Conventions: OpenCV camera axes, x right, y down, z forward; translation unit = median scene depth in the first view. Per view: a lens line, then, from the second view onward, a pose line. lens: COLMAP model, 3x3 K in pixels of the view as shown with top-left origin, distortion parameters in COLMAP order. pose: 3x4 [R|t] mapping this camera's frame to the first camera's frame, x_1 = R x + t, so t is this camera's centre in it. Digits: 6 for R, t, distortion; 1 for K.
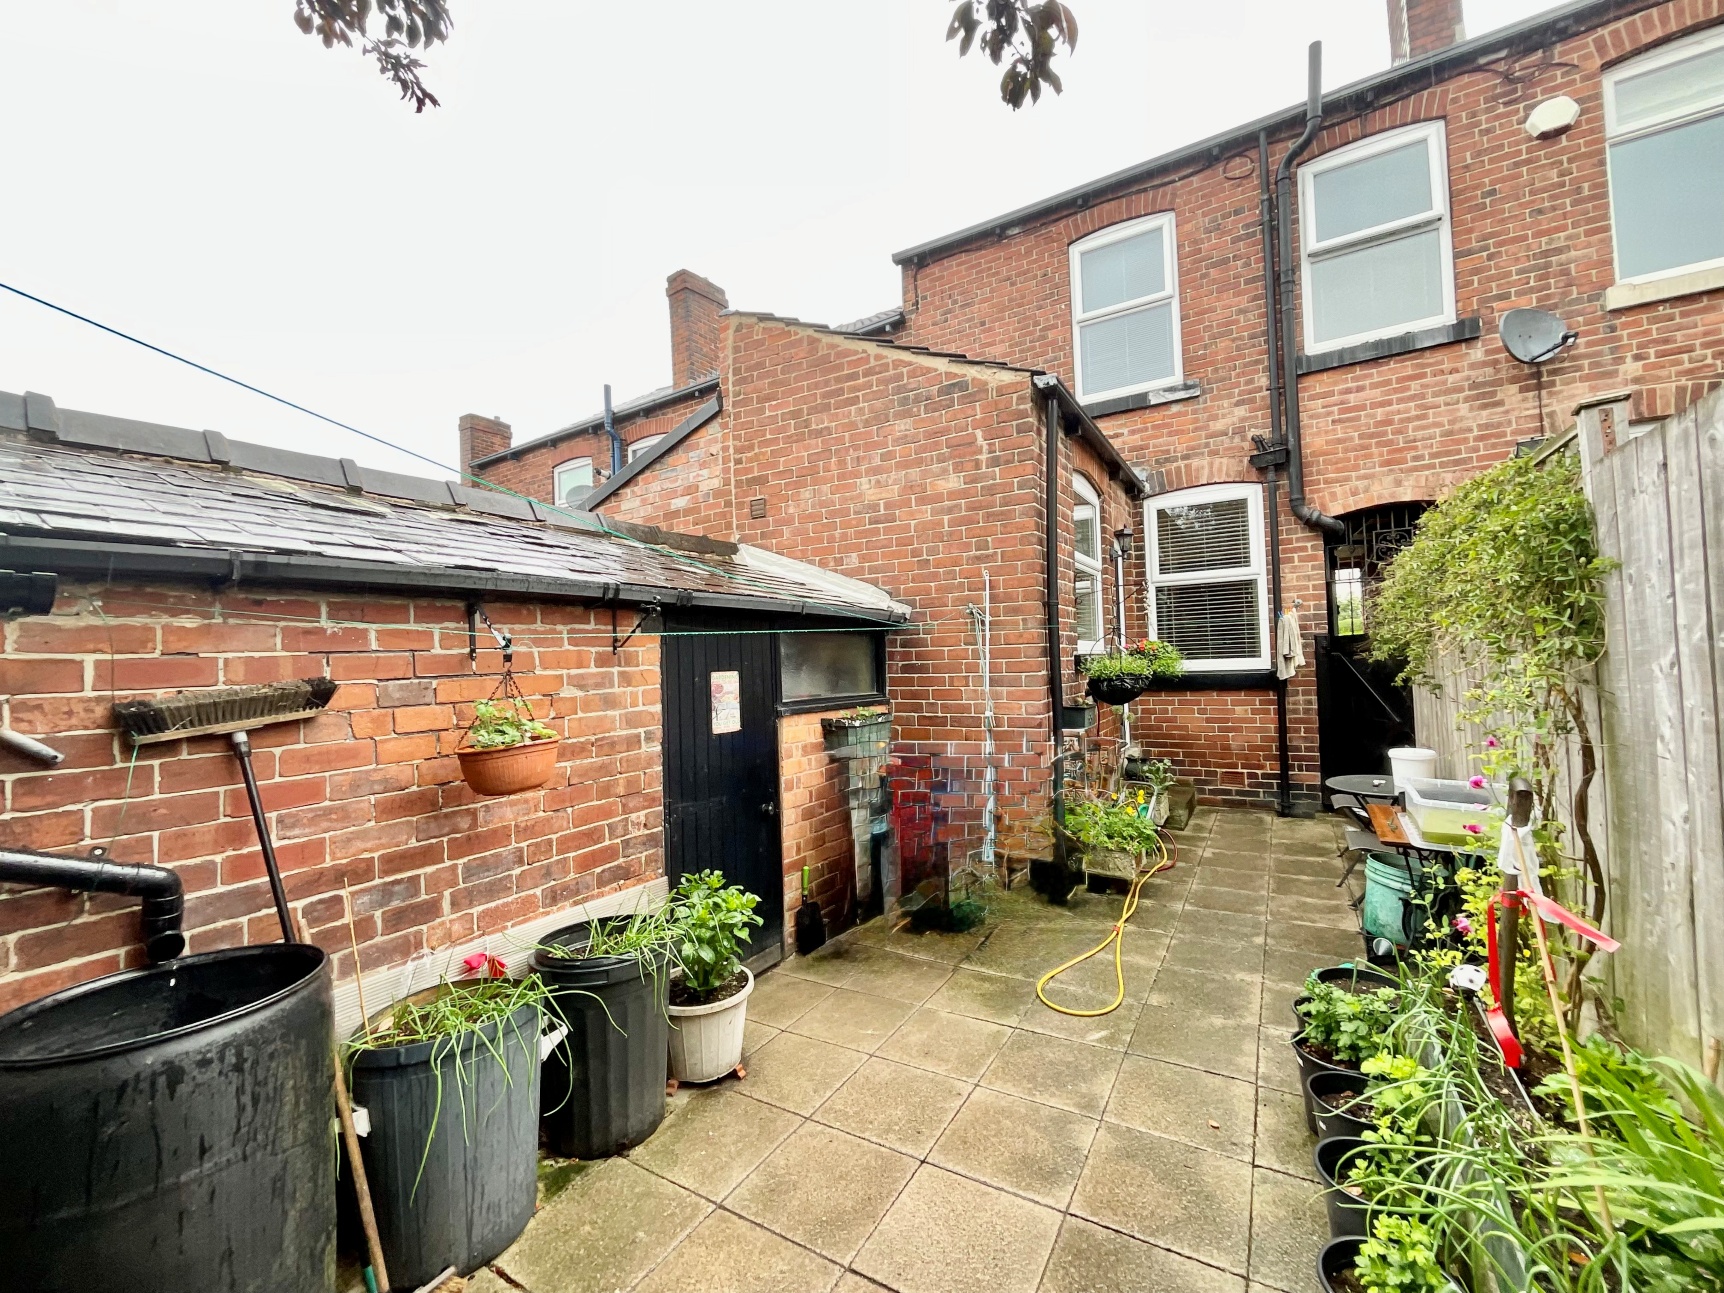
lens RADIAL K [[695.0, 0, 862.0], [0, 695.0, 646.5], [0, 0, 1]] dist [-0.001017, -0.007845]
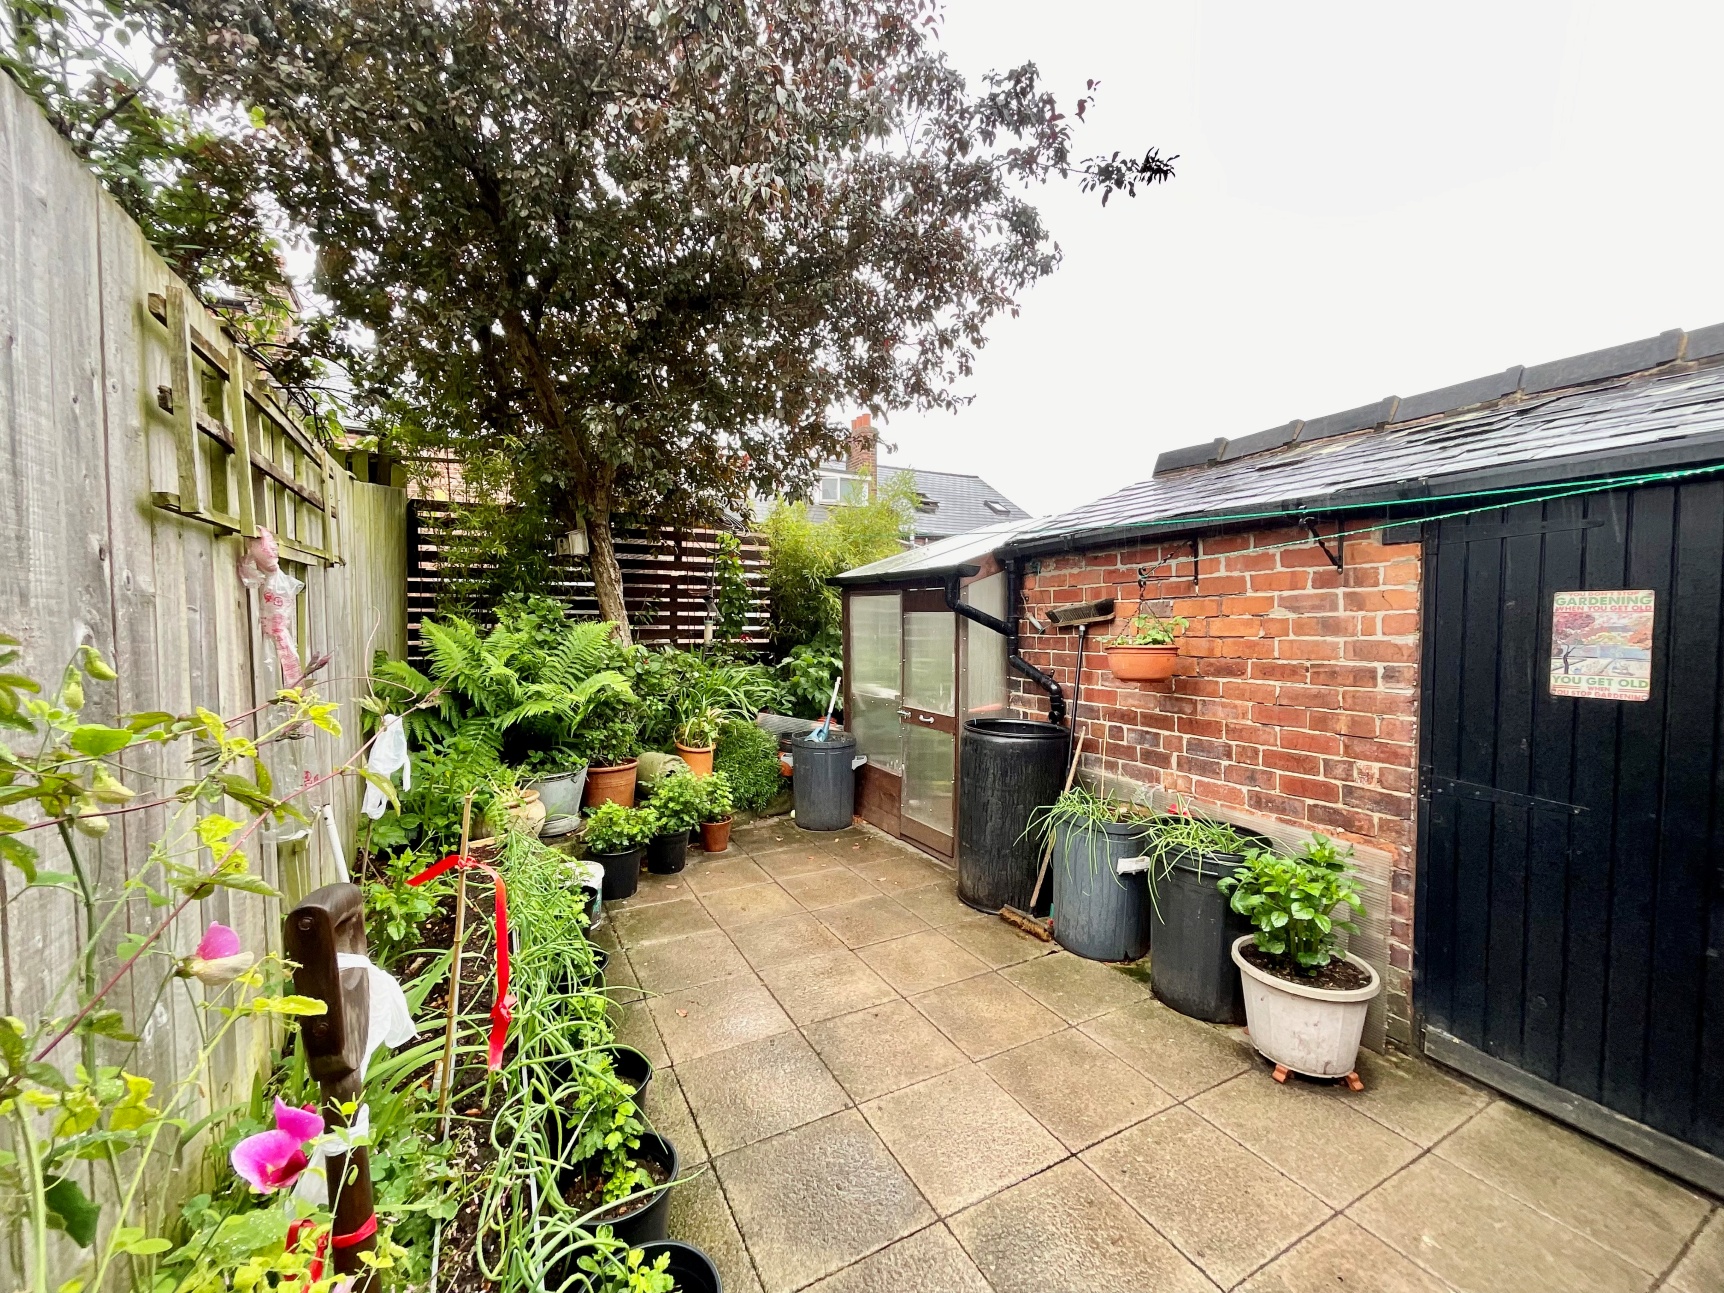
lens RADIAL K [[695.0, 0, 862.0], [0, 695.0, 646.5], [0, 0, 1]] dist [-0.001017, -0.007845]
pose [[-0.506490, 0.065697, -0.859739, 0.732966], [0.038562, 0.997821, 0.053531, 0.034719], [0.861383, -0.006040, -0.507920, 0.954319]]
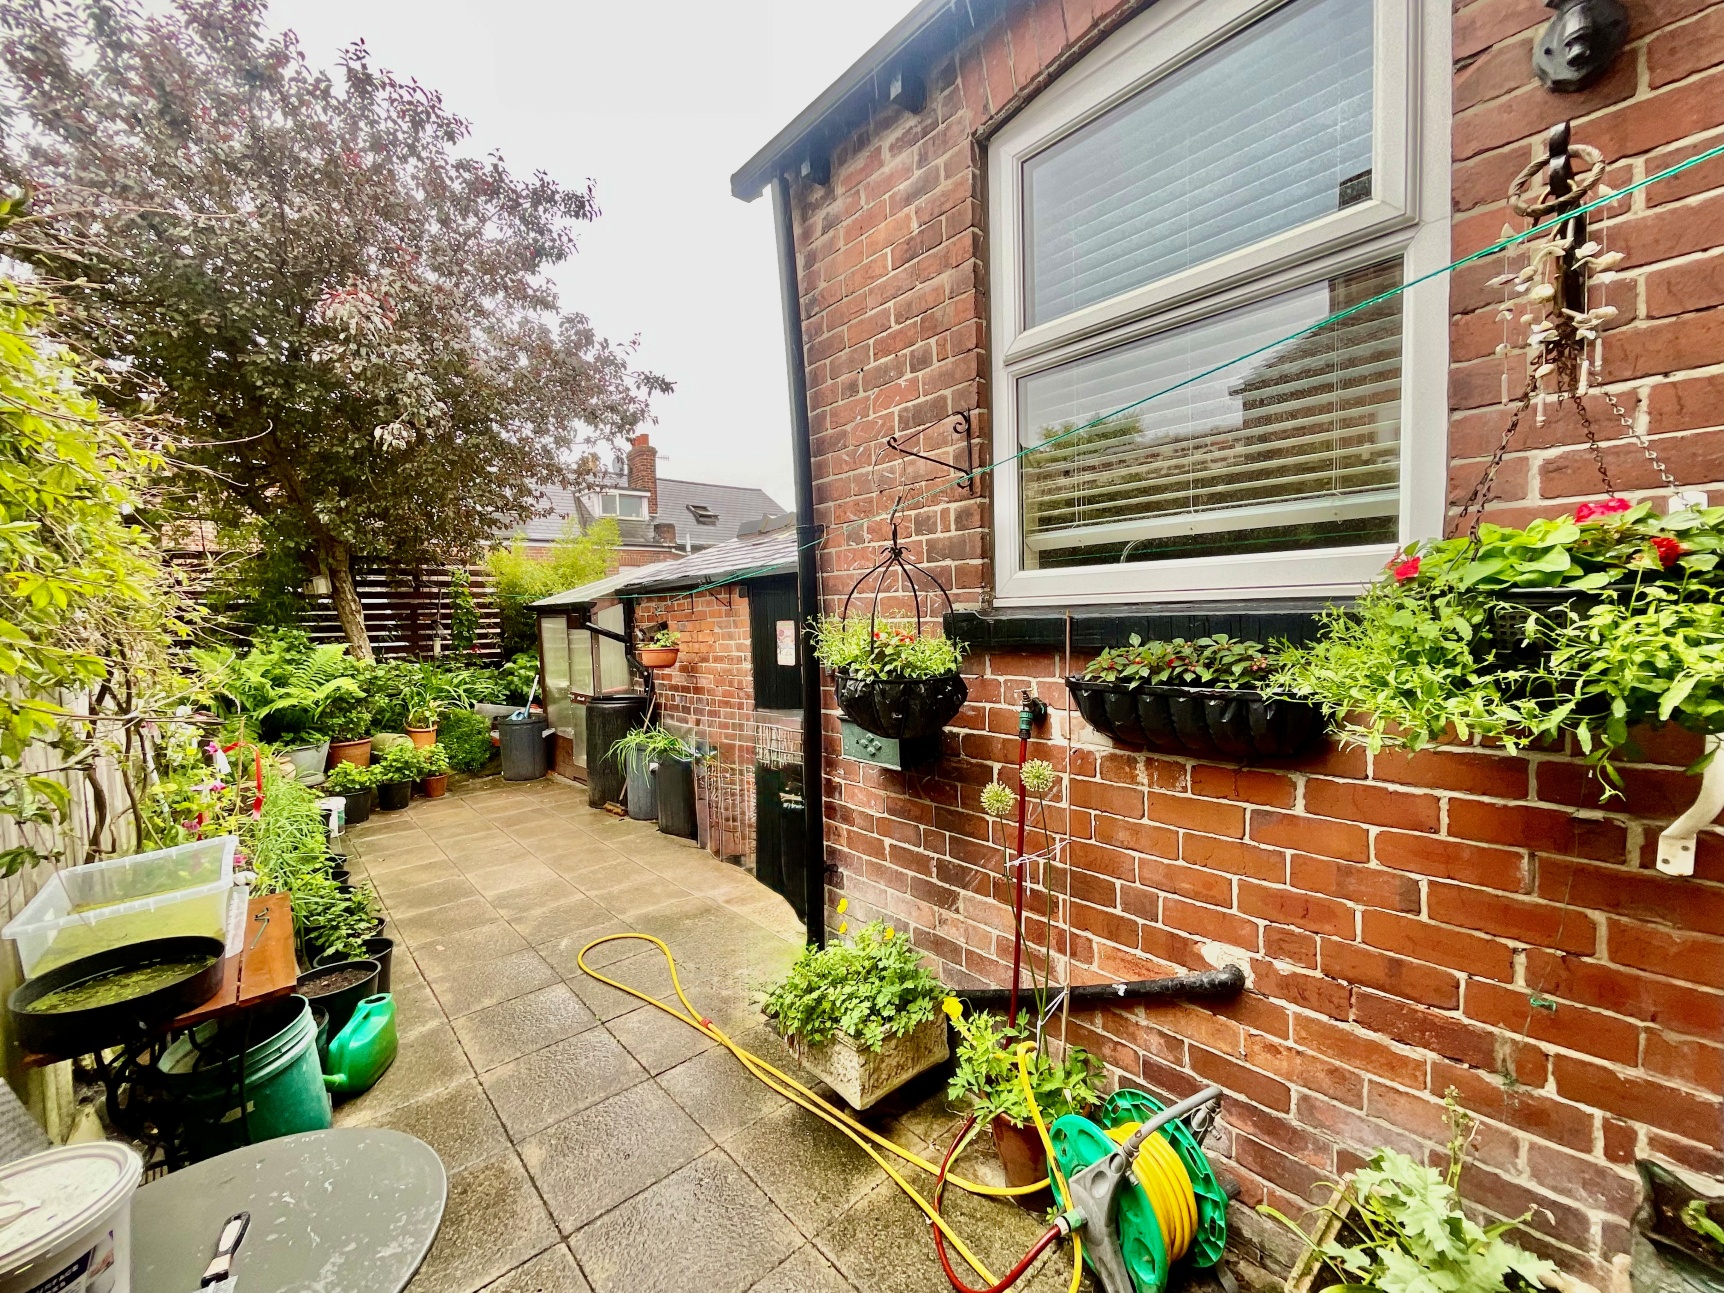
lens RADIAL K [[694.6, 0, 862.0], [0, 694.6, 646.5], [0, 0, 1]] dist [-0.036460, 0.026406]
pose [[-0.283323, 0.085621, -0.955195, 1.314514], [0.063581, 0.995492, 0.070375, 0.000235], [0.956915, -0.040793, -0.287490, 1.898090]]
